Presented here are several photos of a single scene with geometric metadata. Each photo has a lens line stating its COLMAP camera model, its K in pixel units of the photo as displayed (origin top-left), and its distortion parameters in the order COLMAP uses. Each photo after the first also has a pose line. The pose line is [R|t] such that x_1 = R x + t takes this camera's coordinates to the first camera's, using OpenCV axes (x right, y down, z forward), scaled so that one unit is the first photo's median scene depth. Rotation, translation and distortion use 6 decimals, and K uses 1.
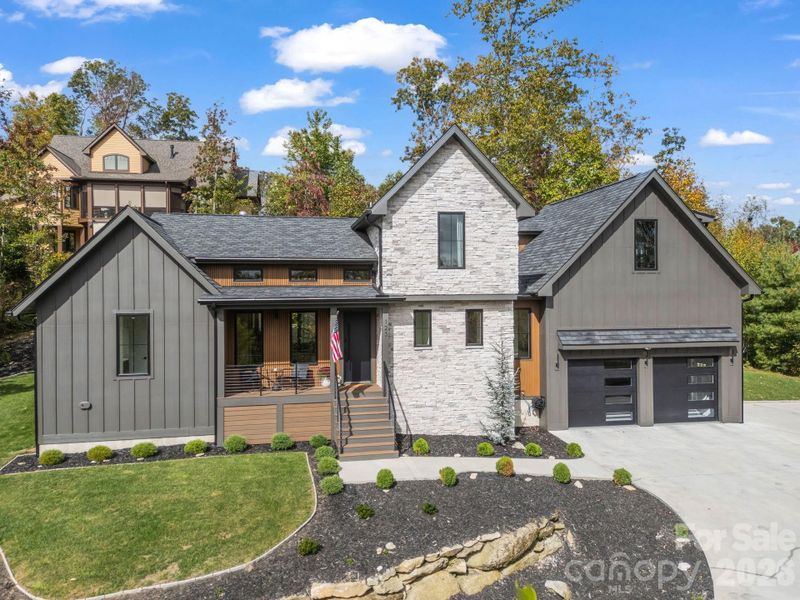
lens RADIAL K [[599.2, 0, 399.6], [0, 599.2, 298.3], [0, 0, 1]] dist [0.008508, -0.000110]
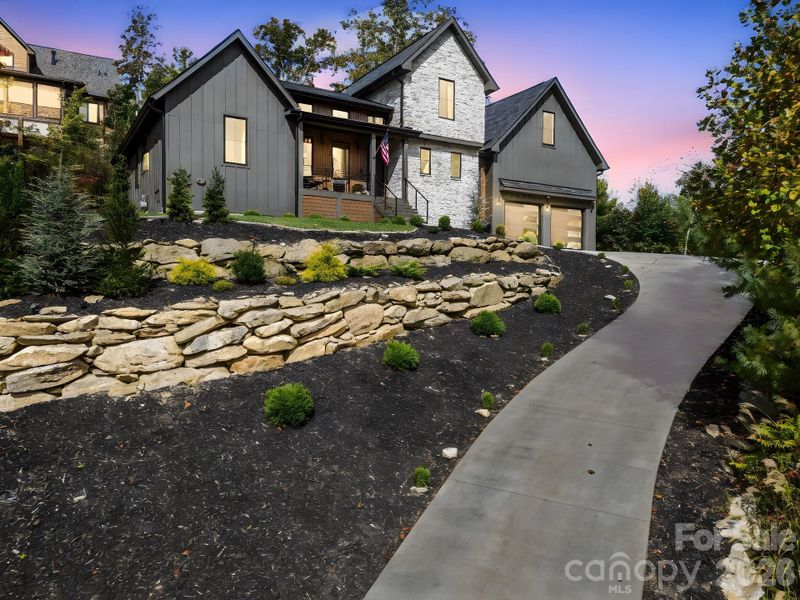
lens RADIAL K [[599.2, 0, 399.8], [0, 599.2, 300.7], [0, 0, 1]] dist [0.008508, -0.000110]
pose [[0.933720, 0.006719, 0.357941, -0.515222], [-0.006379, 0.999977, -0.002131, 0.379343], [-0.357948, -0.000294, 0.933742, -0.294204]]
